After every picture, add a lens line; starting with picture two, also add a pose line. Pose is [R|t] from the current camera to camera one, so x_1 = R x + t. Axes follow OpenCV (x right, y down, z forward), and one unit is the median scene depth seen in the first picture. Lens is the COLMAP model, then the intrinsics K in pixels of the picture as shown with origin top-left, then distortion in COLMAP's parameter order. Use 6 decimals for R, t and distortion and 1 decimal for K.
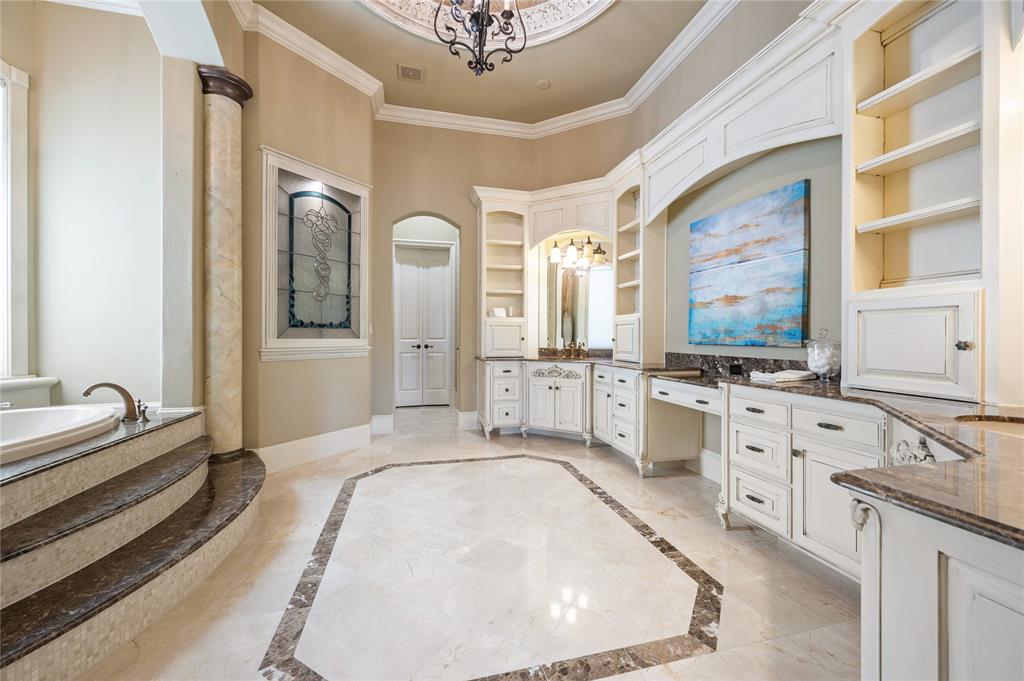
lens RADIAL K [[402.6, 0, 519.7], [0, 402.6, 336.9], [0, 0, 1]] dist [-0.008324, 0.000303]
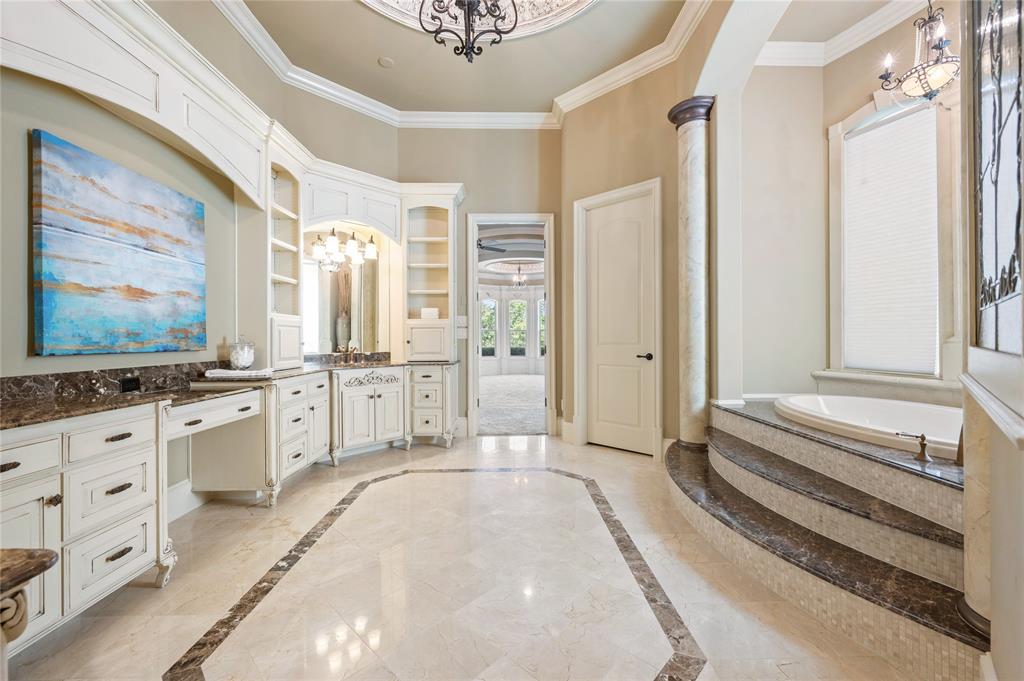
lens RADIAL K [[402.6, 0, 514.4], [0, 402.6, 339.3], [0, 0, 1]] dist [-0.008324, 0.000303]
pose [[-0.970694, 0.004234, 0.240284, -0.379206], [0.005381, 0.999977, 0.004118, -0.004183], [-0.240261, 0.005290, -0.970694, 1.676509]]
